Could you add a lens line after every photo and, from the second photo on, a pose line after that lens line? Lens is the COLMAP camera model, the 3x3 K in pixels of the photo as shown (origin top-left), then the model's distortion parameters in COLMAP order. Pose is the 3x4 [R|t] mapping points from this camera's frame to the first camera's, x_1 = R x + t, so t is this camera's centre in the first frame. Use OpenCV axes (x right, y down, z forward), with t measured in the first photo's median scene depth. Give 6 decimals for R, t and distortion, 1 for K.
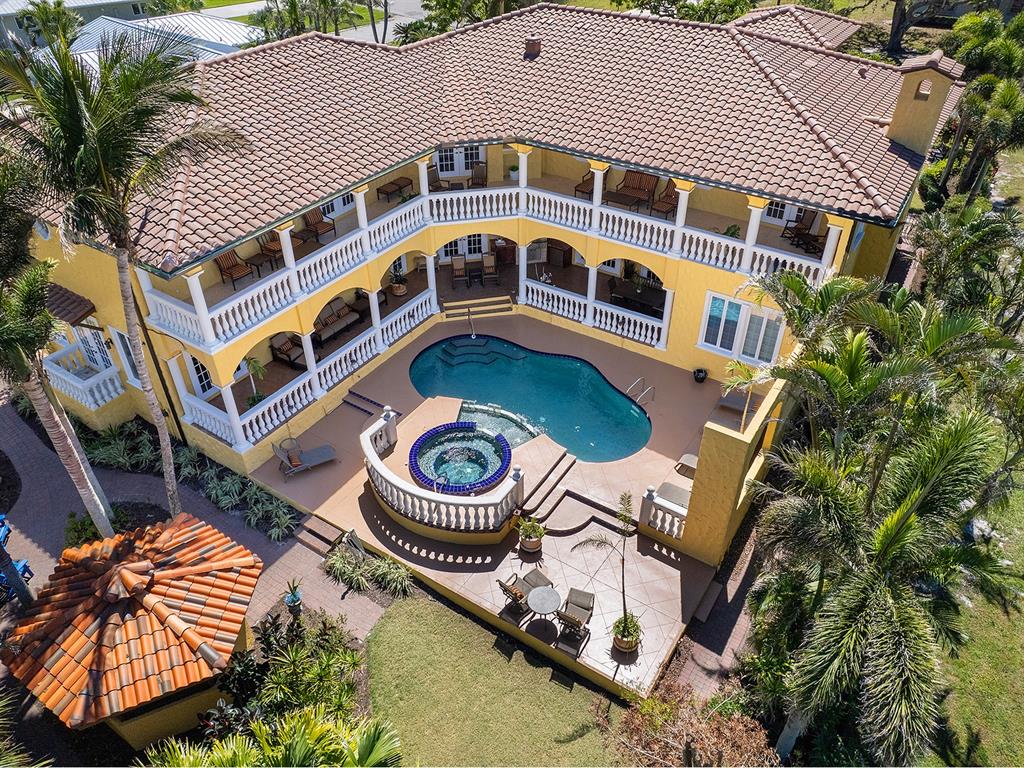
lens RADIAL K [[709.2, 0, 512.0], [0, 709.2, 384.0], [0, 0, 1]] dist [-0.022816, 0.003636]
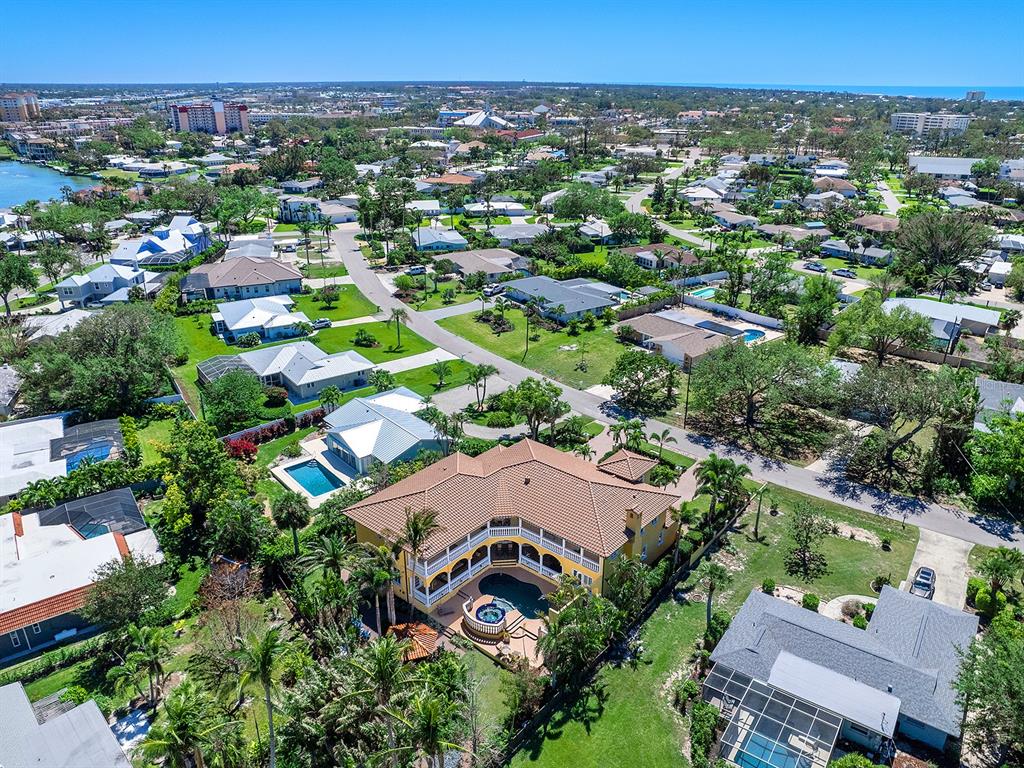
lens RADIAL K [[709.2, 0, 512.0], [0, 709.2, 384.0], [0, 0, 1]] dist [-0.022816, 0.003636]
pose [[0.991274, 0.046798, -0.123233, 0.395260], [-0.077235, 0.963779, -0.255275, -0.101622], [0.106823, 0.262565, 0.958983, -2.540601]]
